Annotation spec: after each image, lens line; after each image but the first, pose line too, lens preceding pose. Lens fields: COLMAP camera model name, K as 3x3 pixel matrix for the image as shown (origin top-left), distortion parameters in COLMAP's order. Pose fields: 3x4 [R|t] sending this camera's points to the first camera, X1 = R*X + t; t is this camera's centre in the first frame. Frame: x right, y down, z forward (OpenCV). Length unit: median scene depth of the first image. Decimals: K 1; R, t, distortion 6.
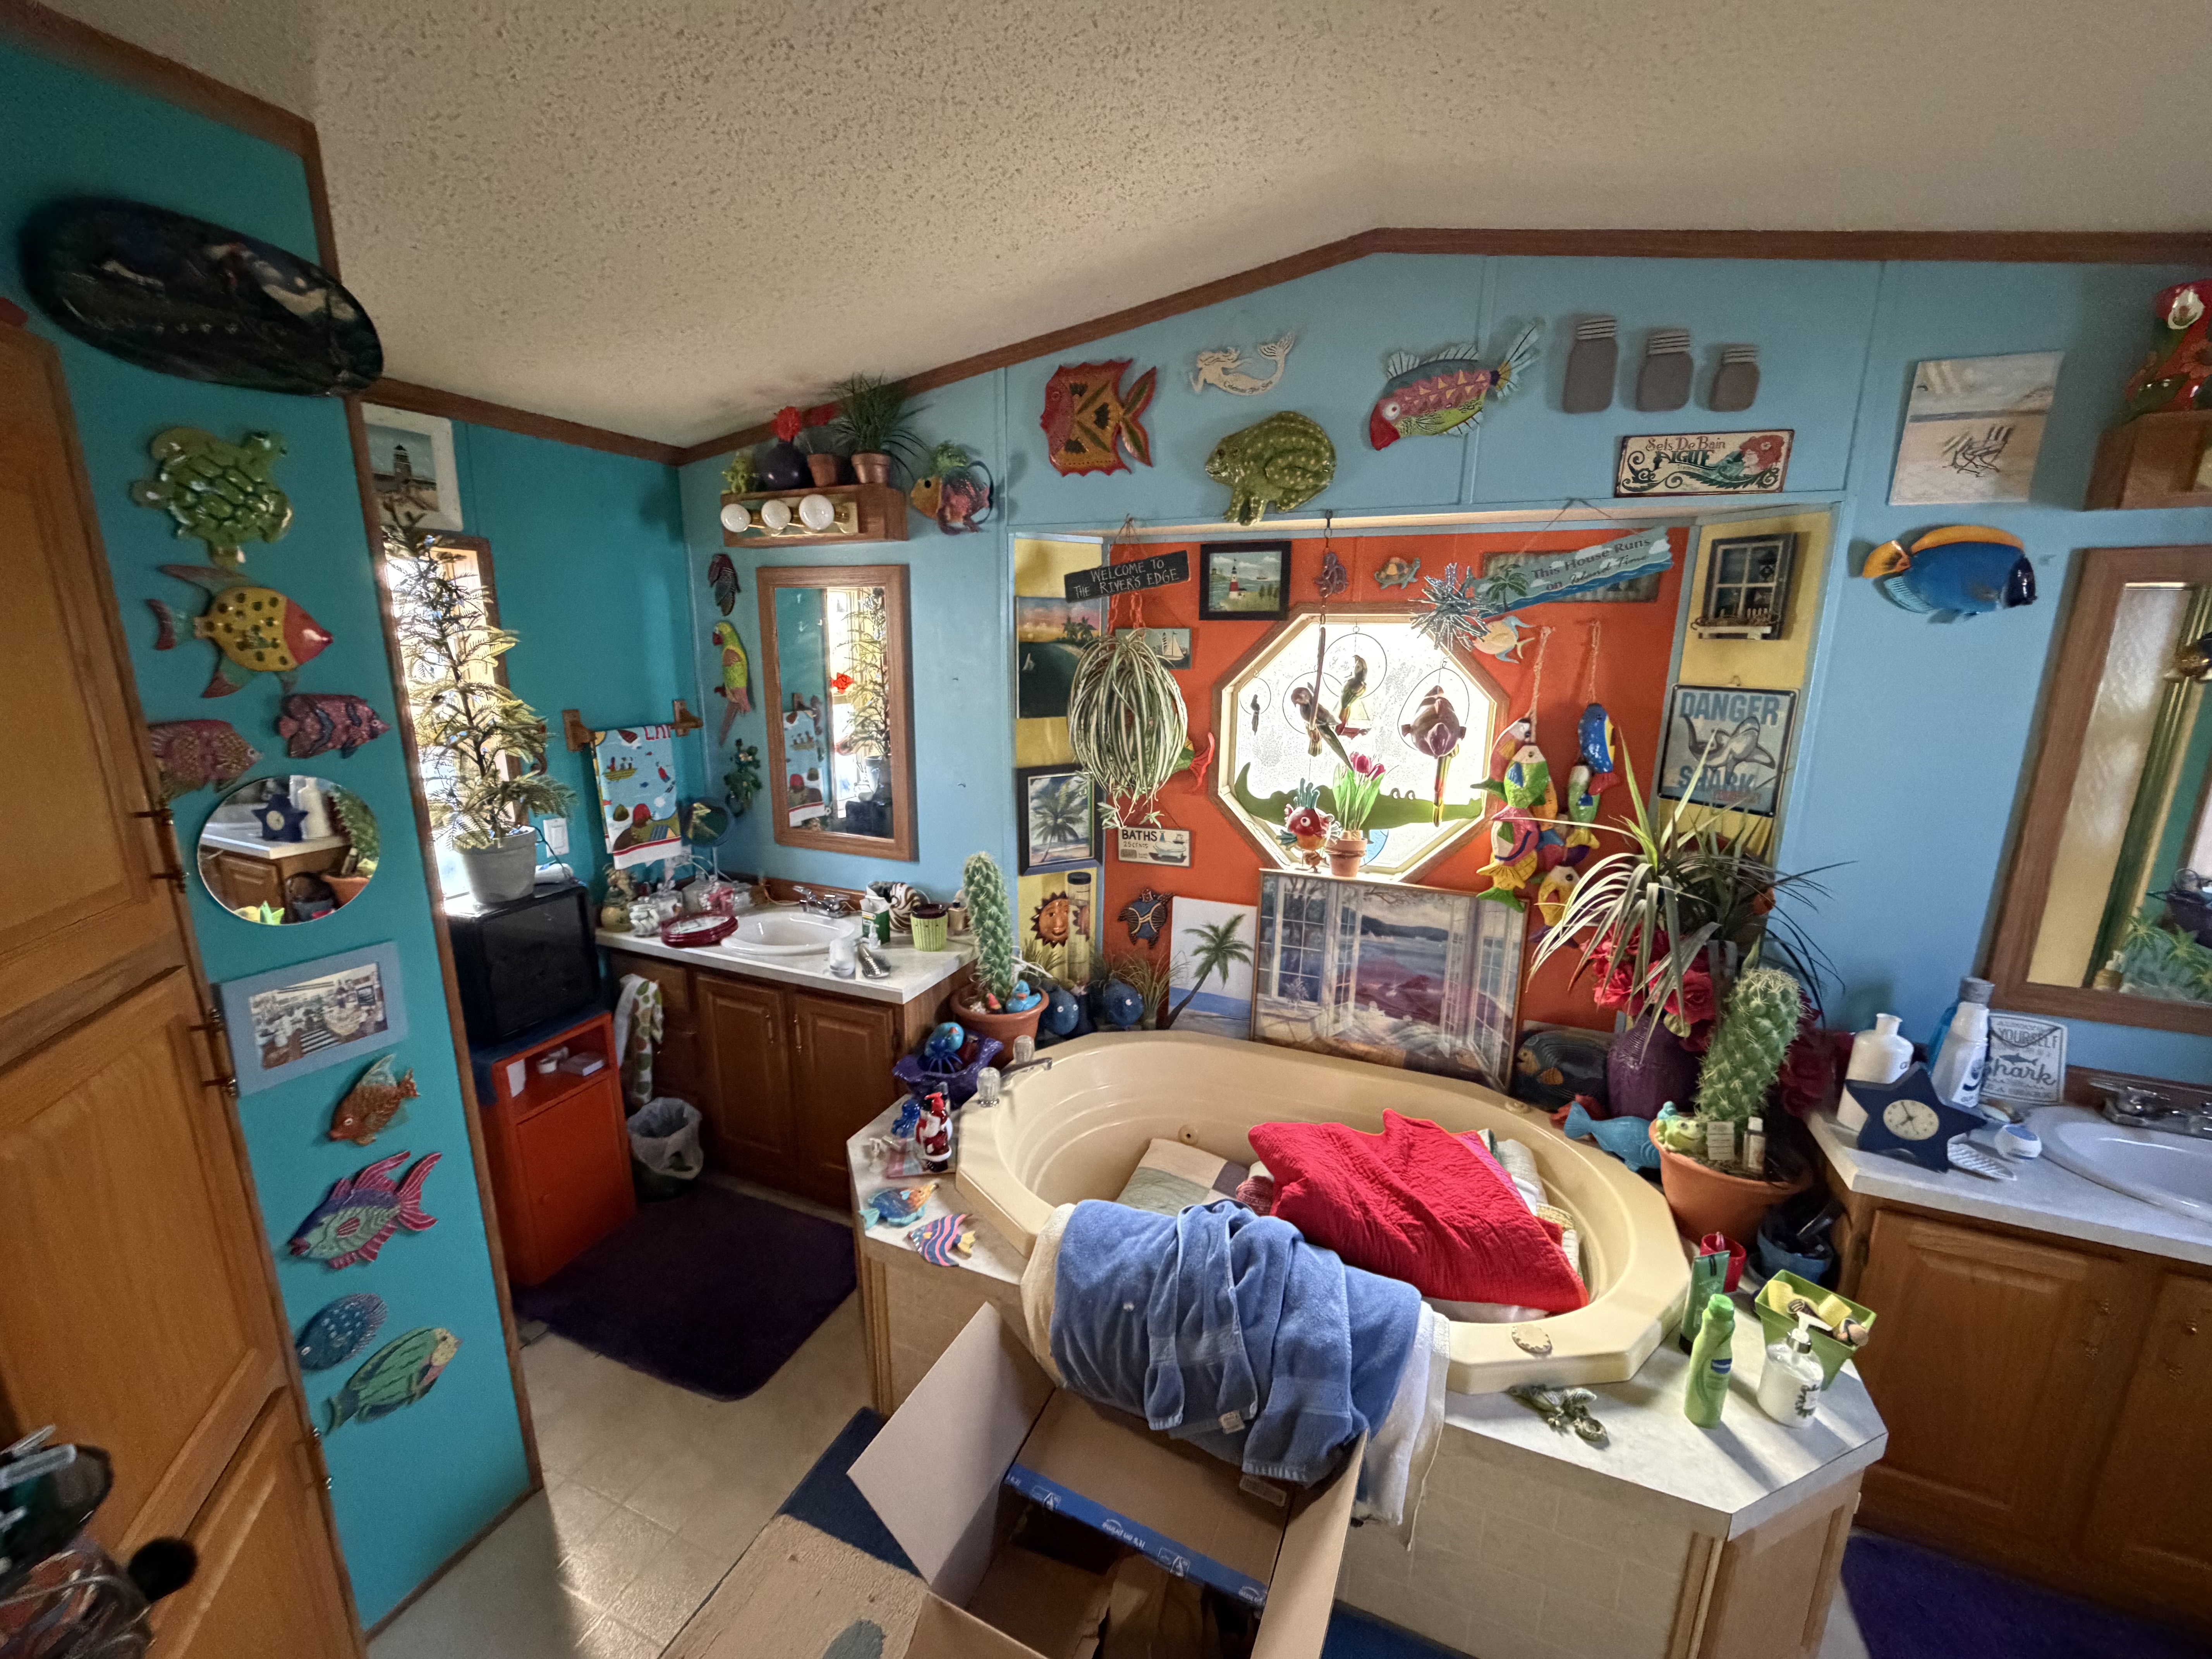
lens RADIAL K [[878.3, 0, 1107.0], [0, 878.3, 832.9], [0, 0, 1]] dist [0.000521, -0.000954]
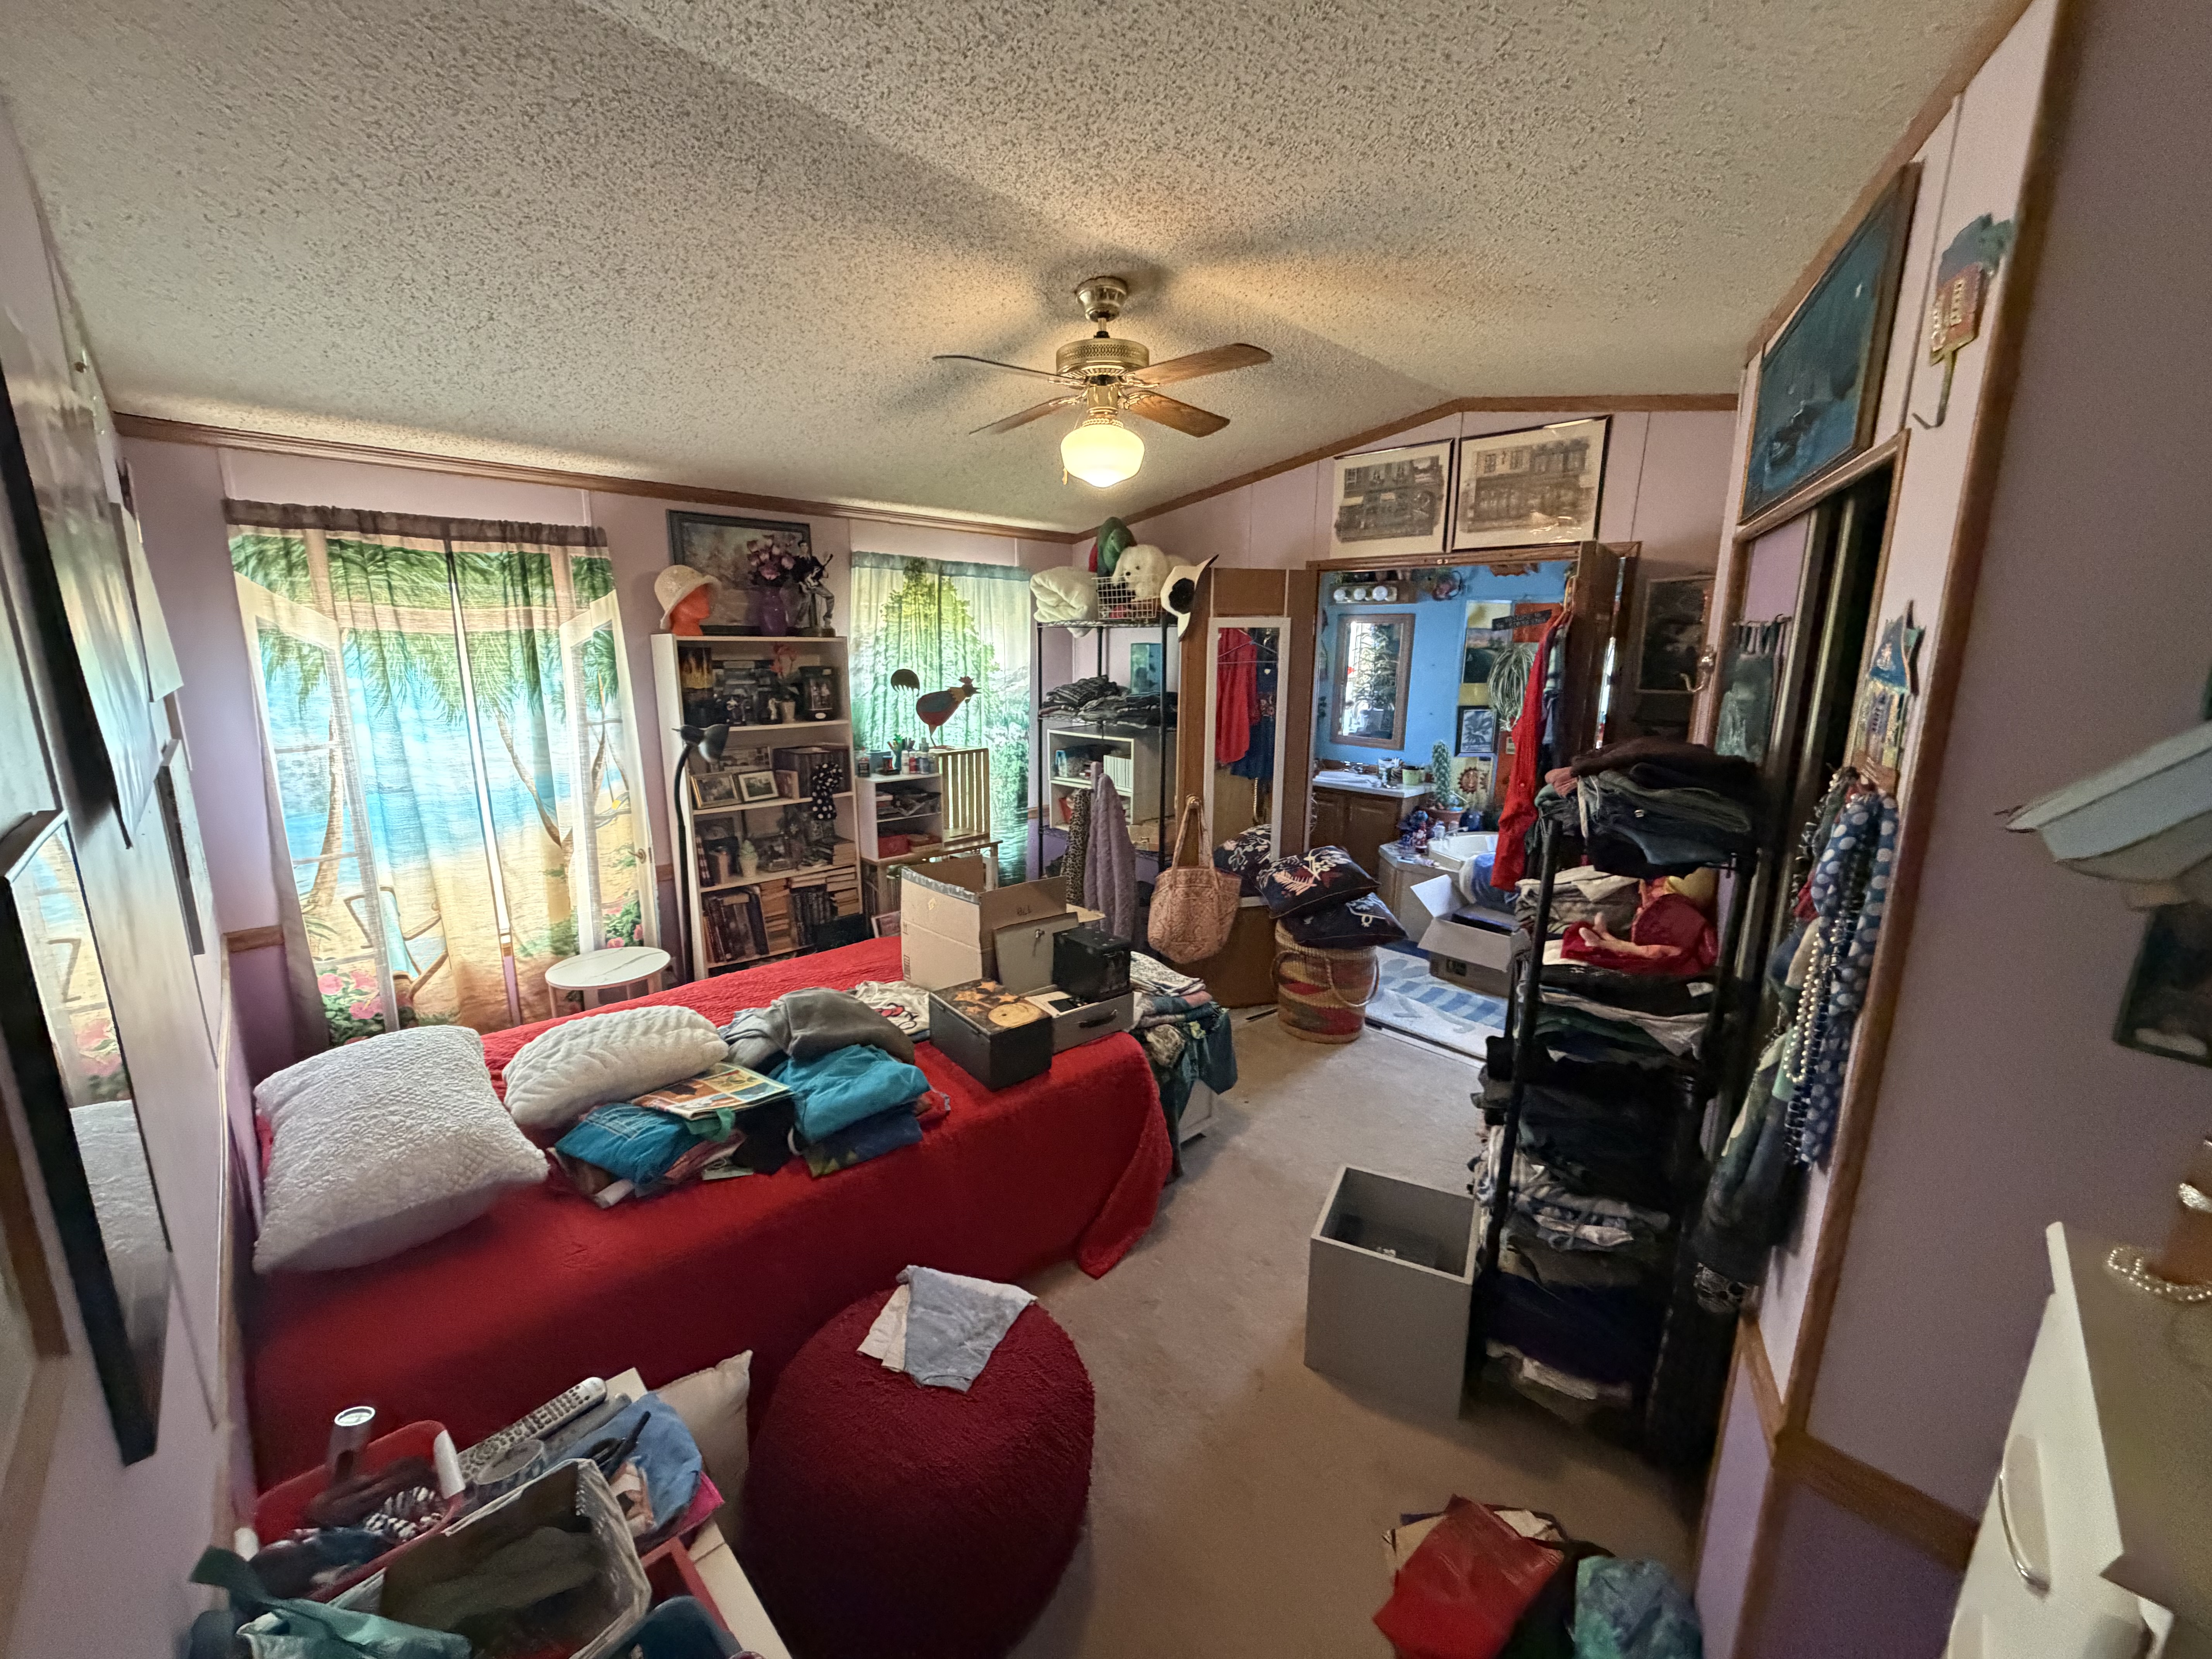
lens RADIAL K [[878.3, 0, 1107.4], [0, 878.3, 831.5], [0, 0, 1]] dist [0.000521, -0.000954]
pose [[0.919019, 0.081888, -0.385615, -0.039602], [-0.086069, 0.996268, 0.006442, 0.309056], [0.384704, 0.027270, 0.922637, -1.393726]]
